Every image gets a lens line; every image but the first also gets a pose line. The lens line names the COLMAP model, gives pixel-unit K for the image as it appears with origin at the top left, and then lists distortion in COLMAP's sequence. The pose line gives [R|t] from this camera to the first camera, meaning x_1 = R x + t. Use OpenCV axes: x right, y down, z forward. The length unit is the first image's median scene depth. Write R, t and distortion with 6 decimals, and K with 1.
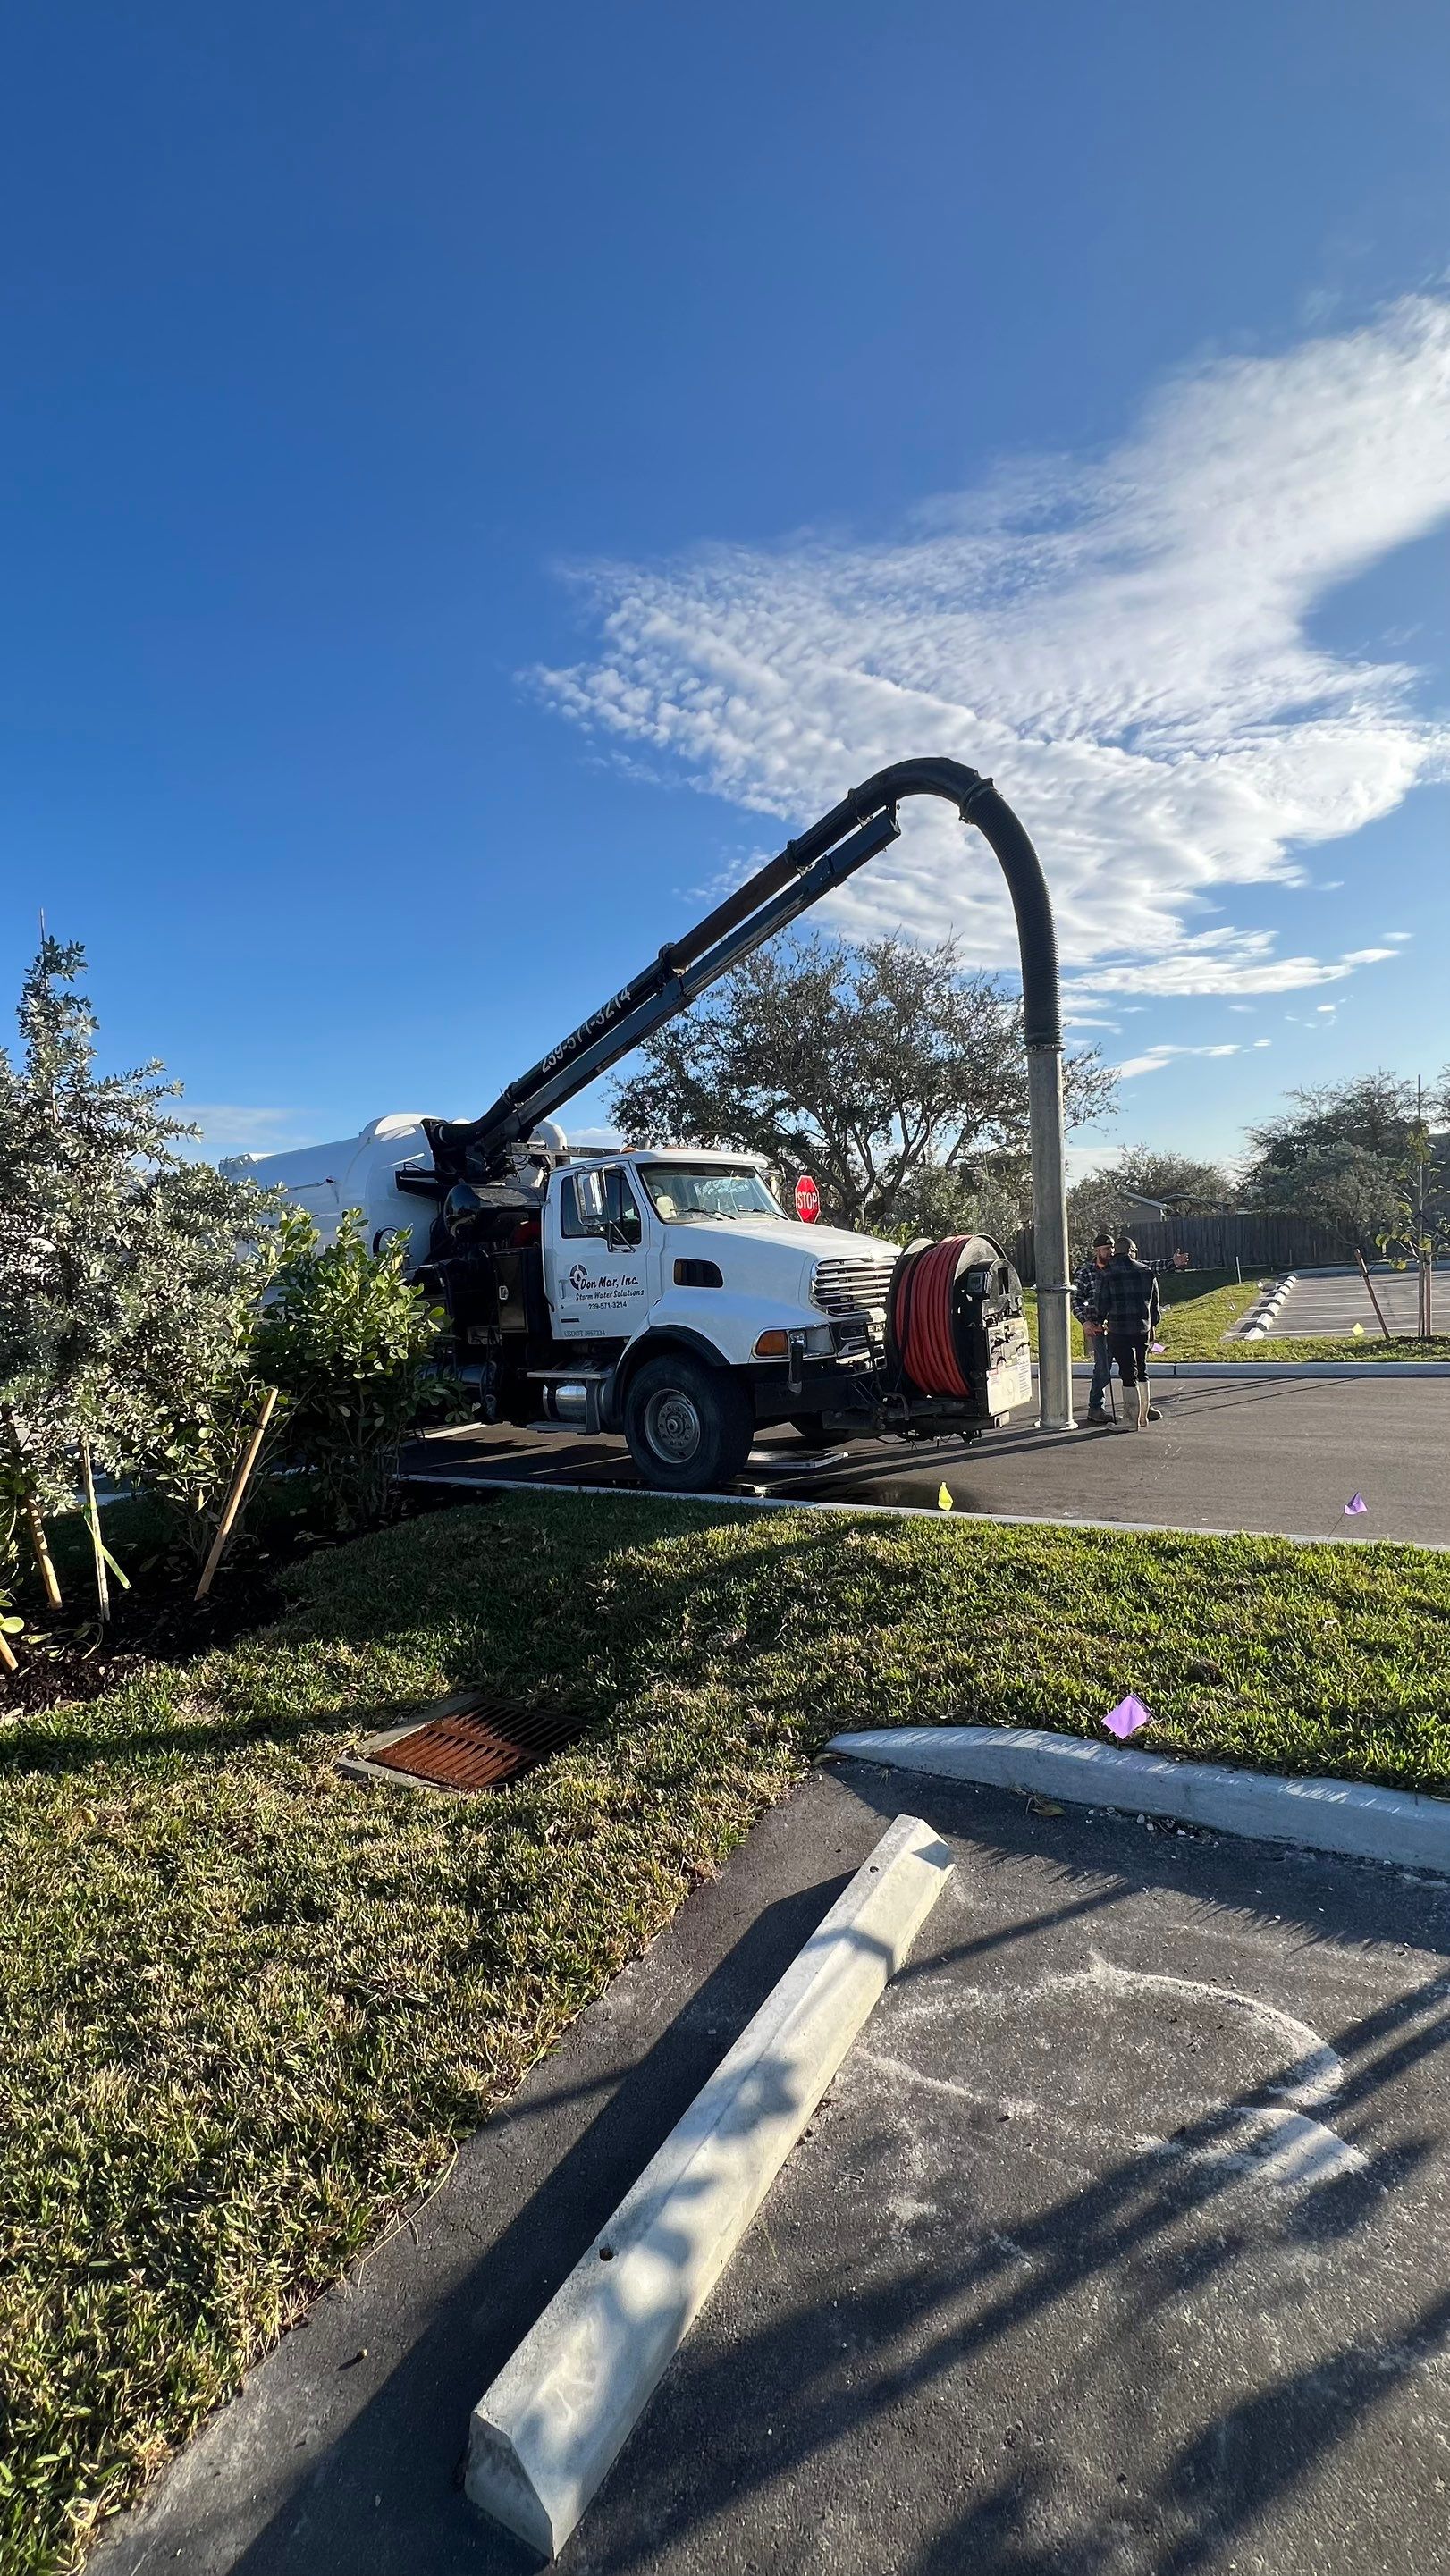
lens RADIAL K [[1031.2, 0, 739.0], [0, 1031.2, 1286.4], [0, 0, 1]] dist [-0.001438, -0.000090]
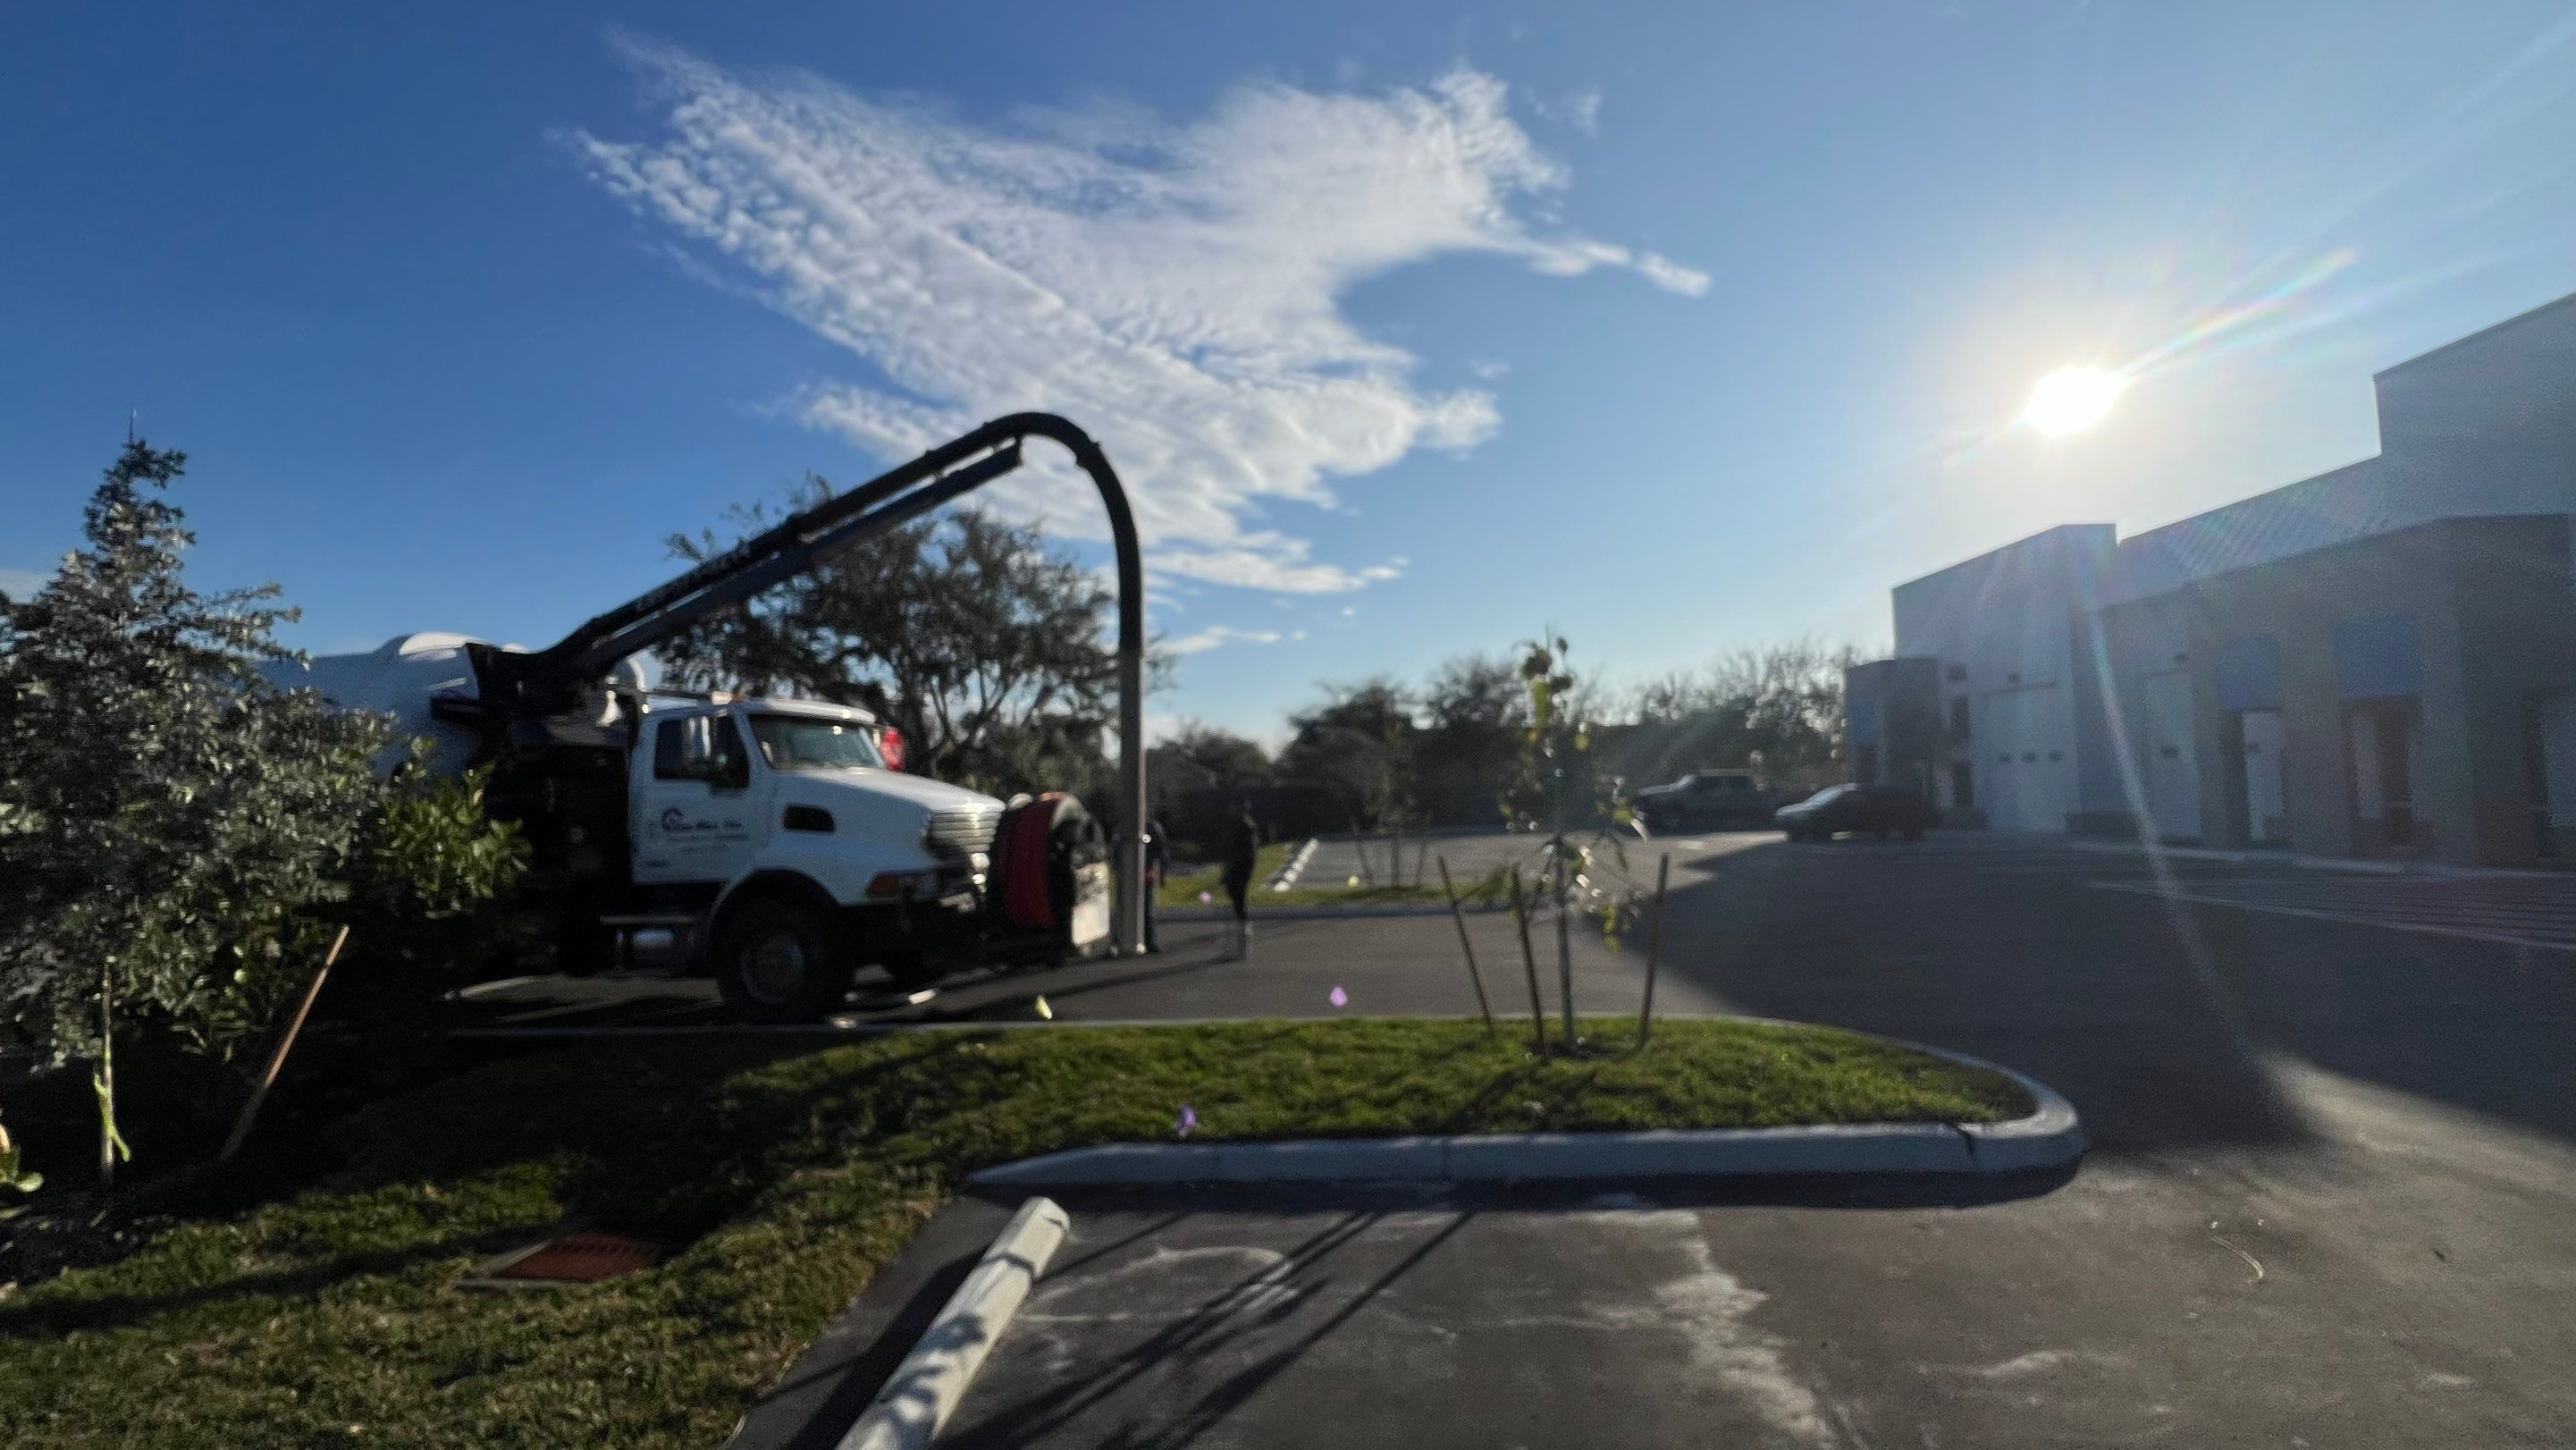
lens RADIAL K [[1054.5, 0, 1293.2], [0, 1054.5, 692.3], [0, 0, 1]] dist [-0.008592, 0.000390]
pose [[0.892865, 0.083570, 0.442501, -0.114034], [-0.018189, 0.988520, -0.149989, 0.014760], [-0.449956, 0.125871, 0.884136, -0.278535]]
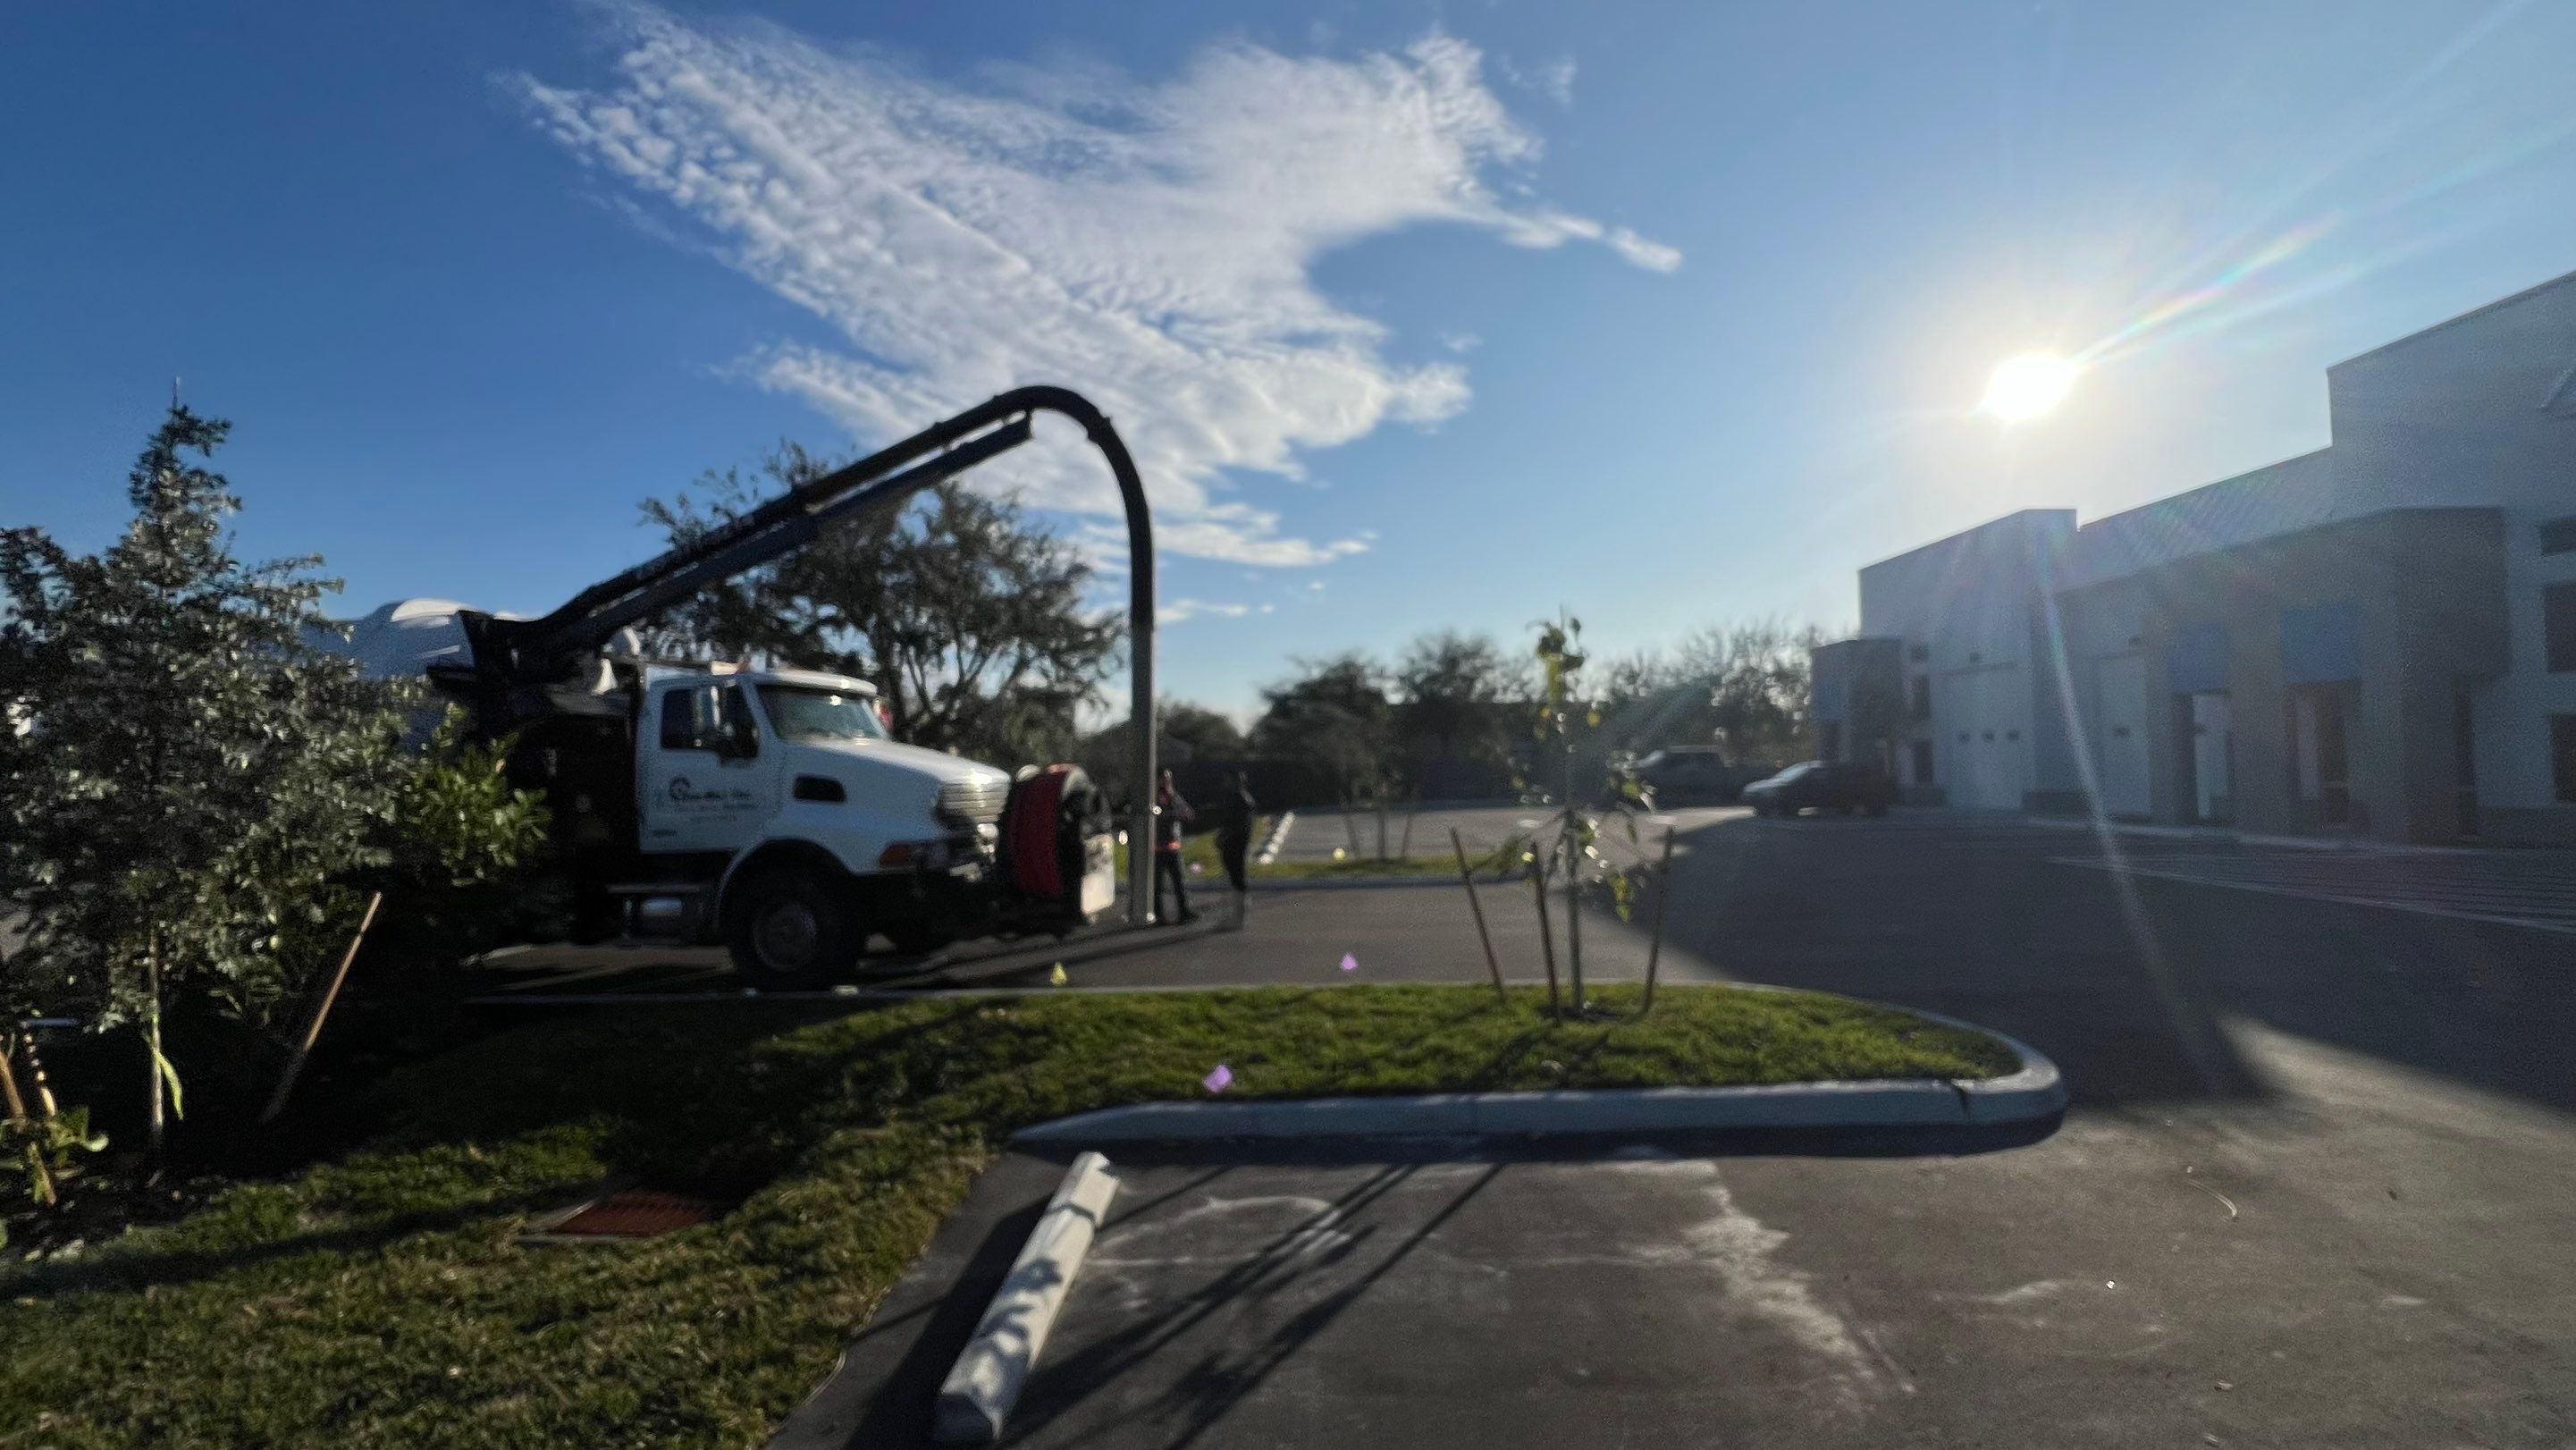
lens RADIAL K [[1056.4, 0, 1290.9], [0, 1056.4, 699.2], [0, 0, 1]] dist [-0.007992, -0.000283]
pose [[0.877585, 0.076784, 0.473233, -0.178973], [-0.022479, 0.992596, -0.119368, 0.017564], [-0.478895, 0.094118, 0.872812, -0.275819]]
